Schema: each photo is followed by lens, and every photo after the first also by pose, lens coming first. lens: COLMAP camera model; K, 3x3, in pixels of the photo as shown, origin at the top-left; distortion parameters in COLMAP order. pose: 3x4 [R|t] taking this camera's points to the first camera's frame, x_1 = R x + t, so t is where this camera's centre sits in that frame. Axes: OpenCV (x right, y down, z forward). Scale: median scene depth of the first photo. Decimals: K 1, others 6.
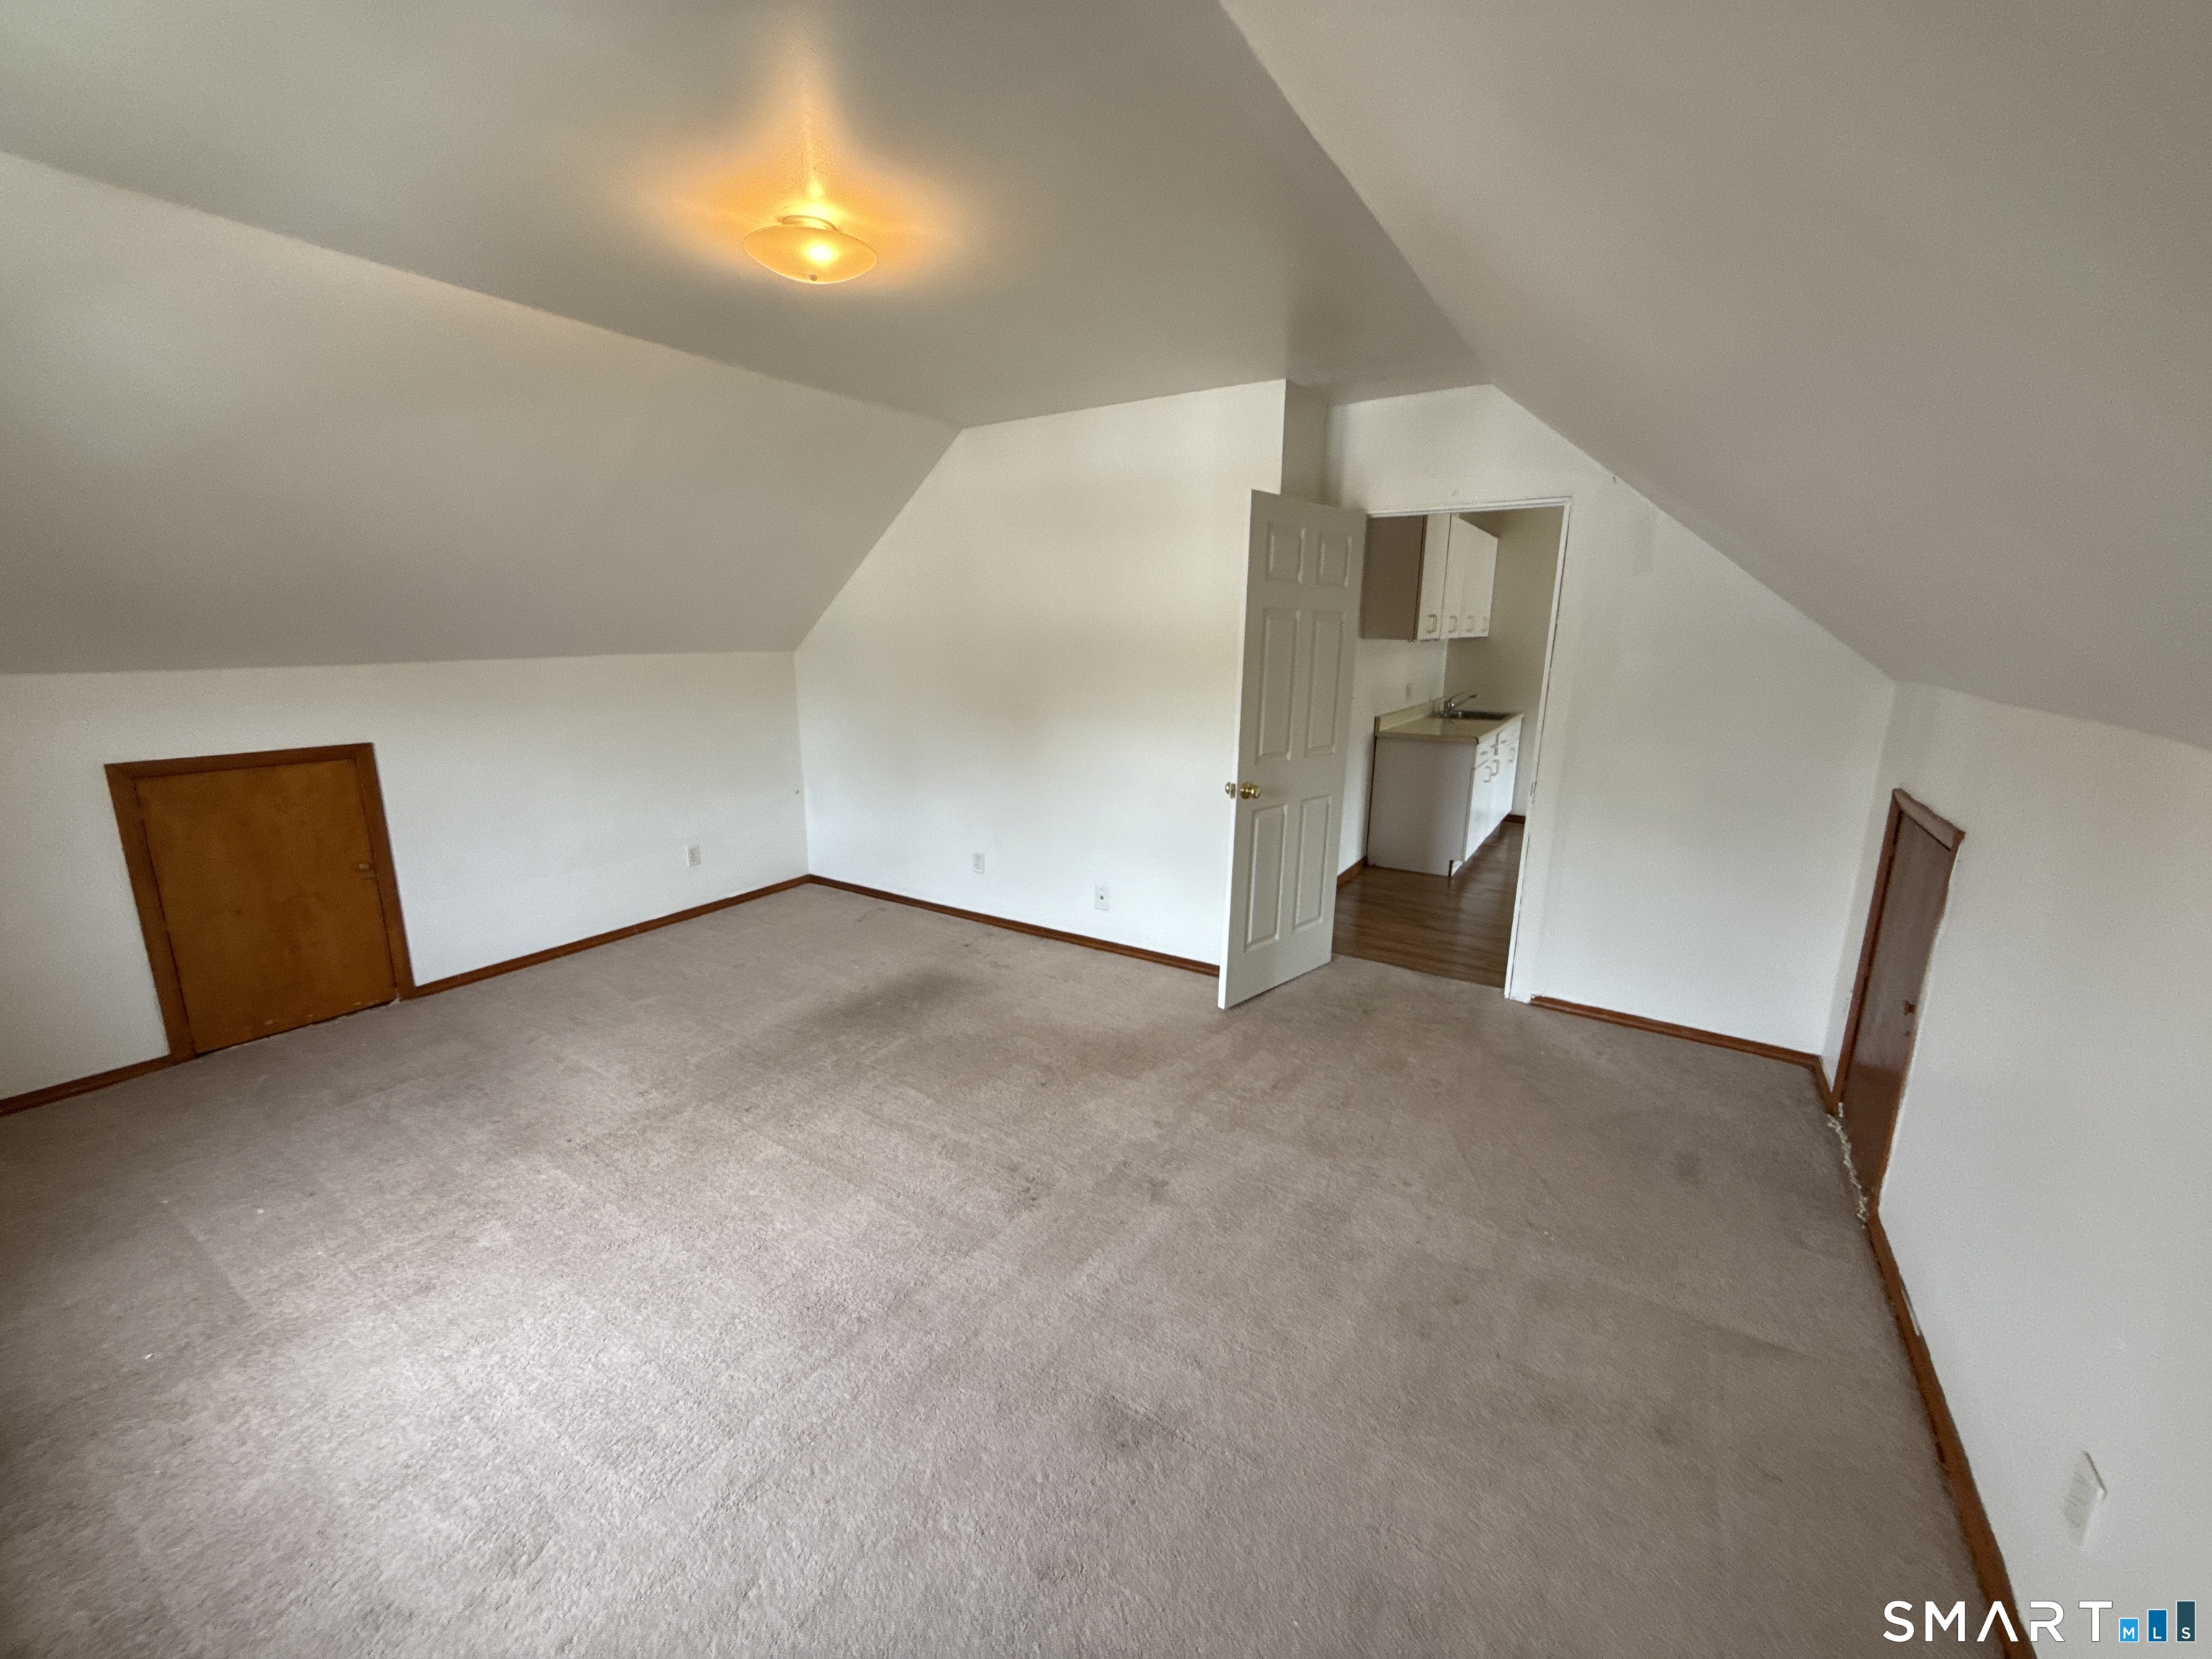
lens RADIAL K [[880.7, 0, 1106.1], [0, 880.7, 826.9], [0, 0, 1]] dist [-0.000347, 0.000136]
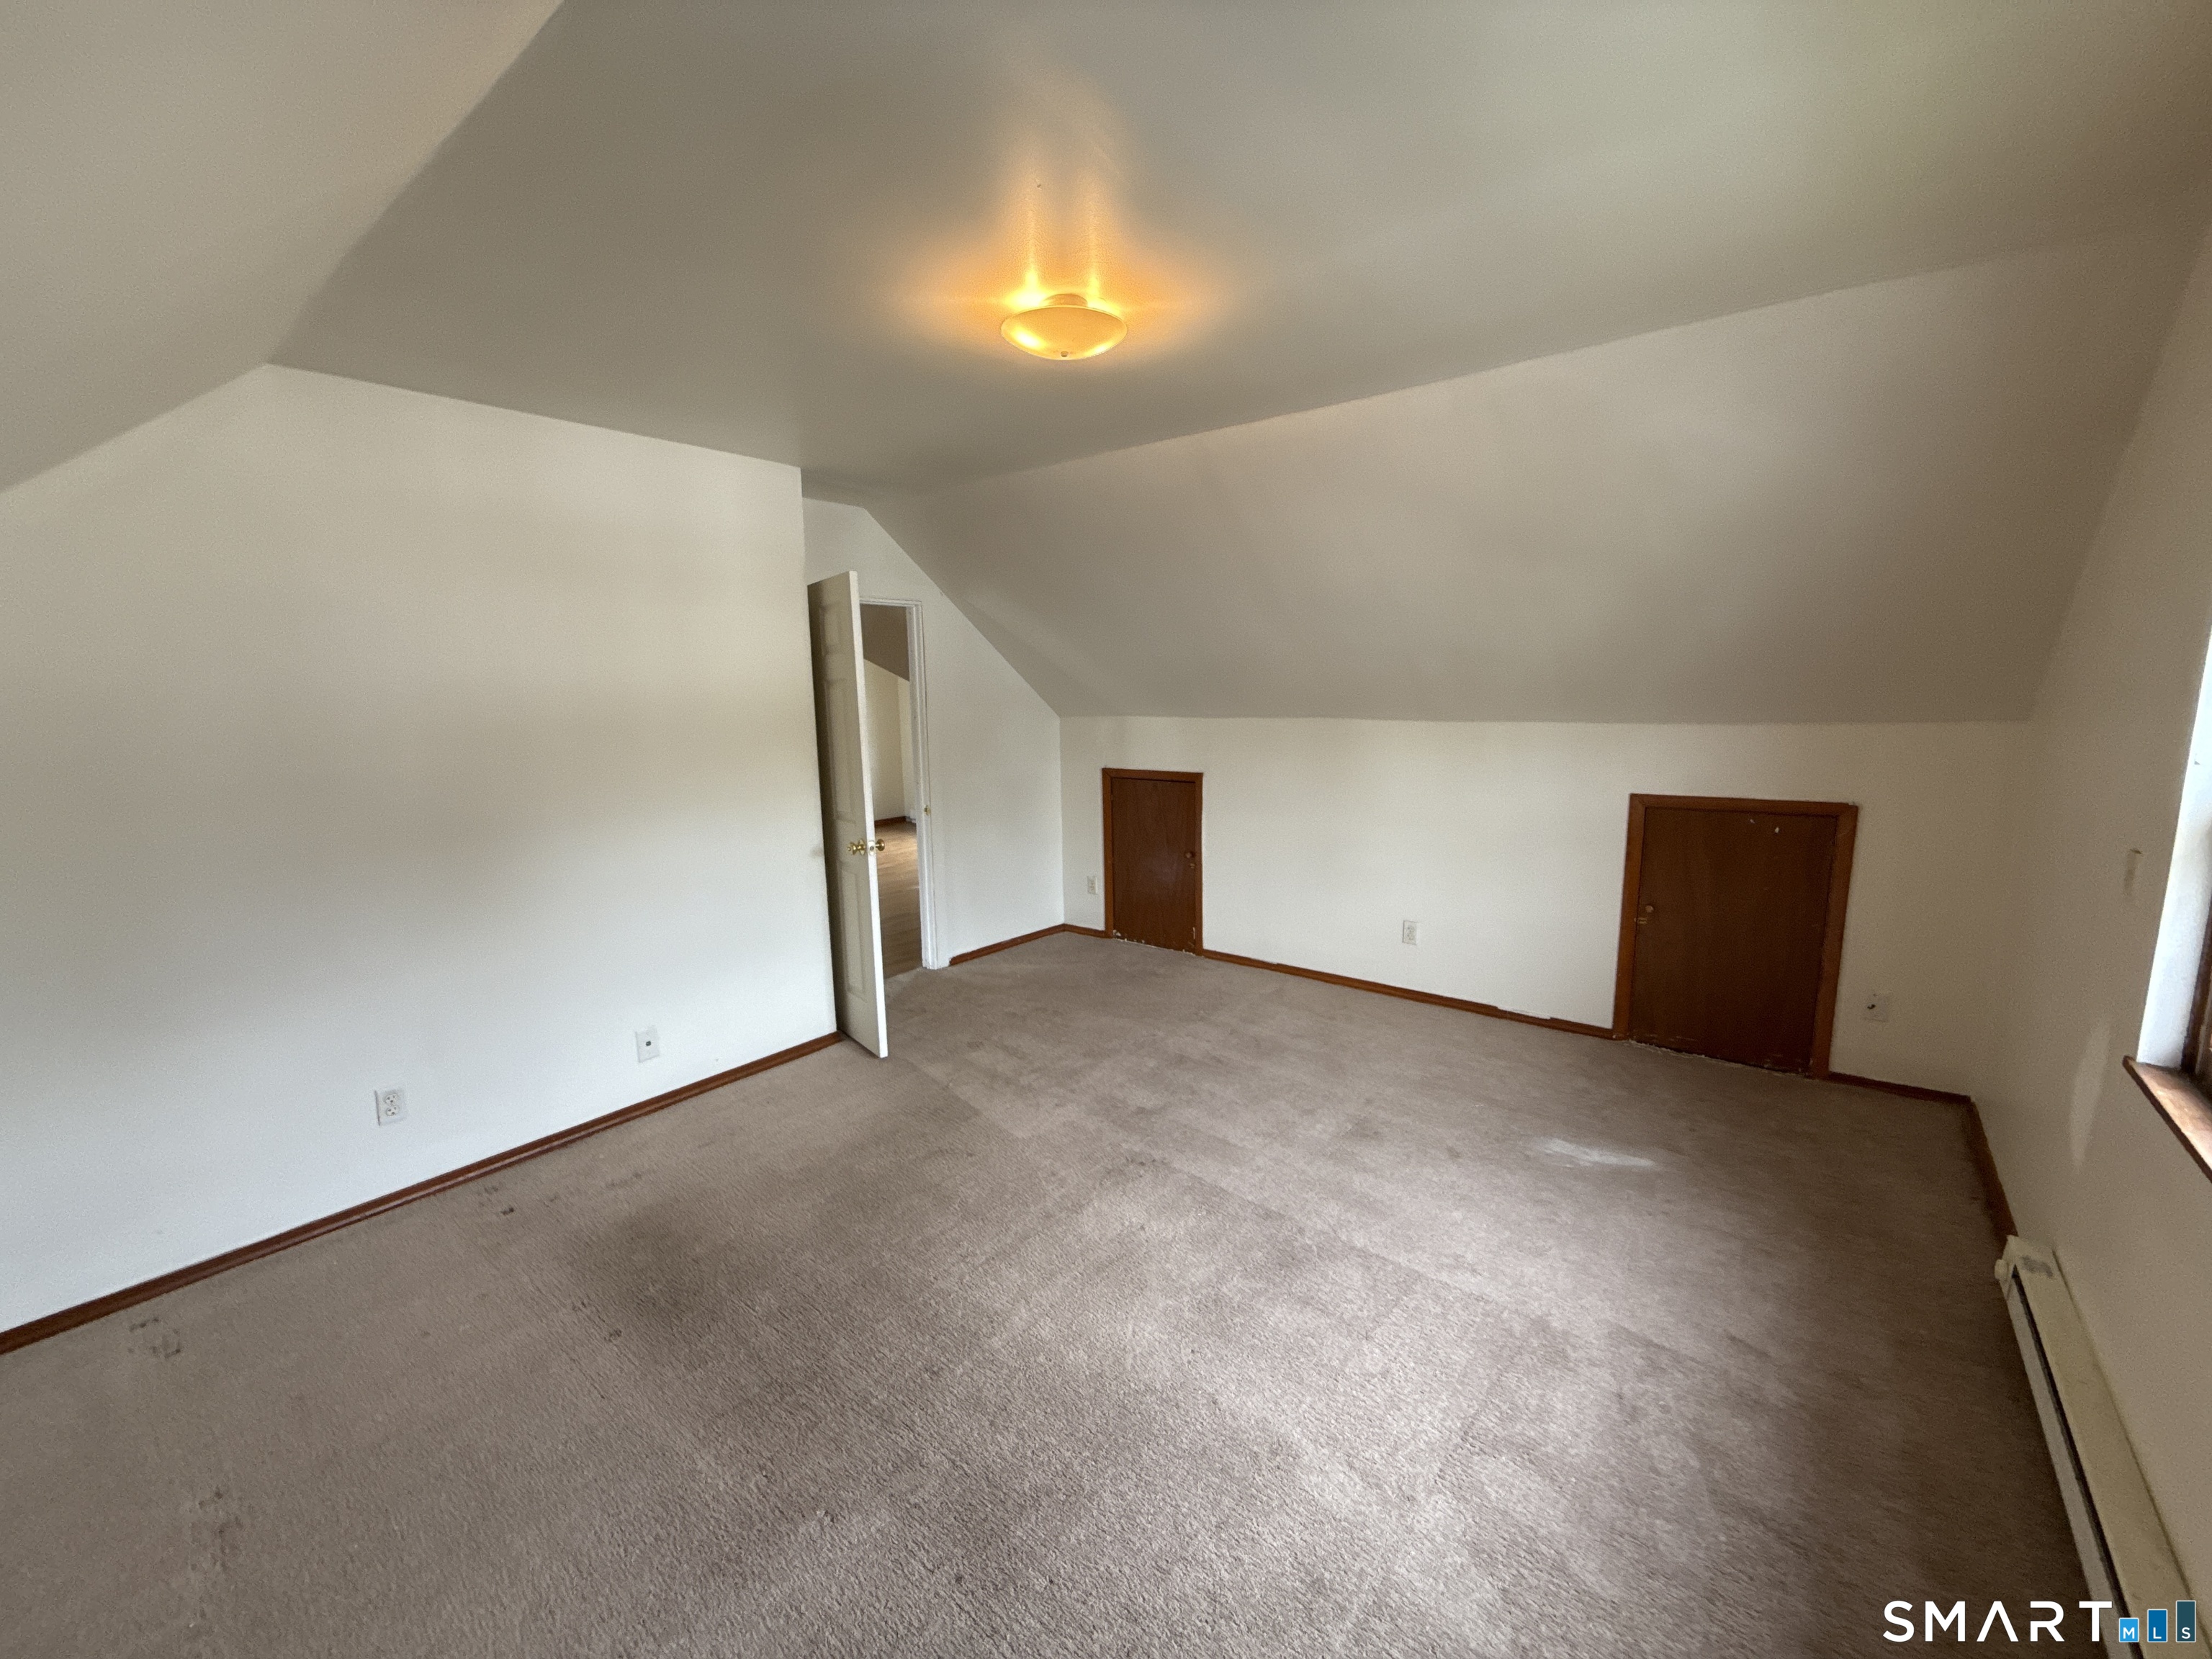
lens RADIAL K [[881.8, 0, 1106.7], [0, 881.8, 826.6], [0, 0, 1]] dist [0.000827, -0.000515]
pose [[0.113175, -0.160778, 0.980480, -0.869959], [0.236688, 0.962774, 0.130554, -0.138239], [-0.964972, 0.217292, 0.147016, 0.571512]]
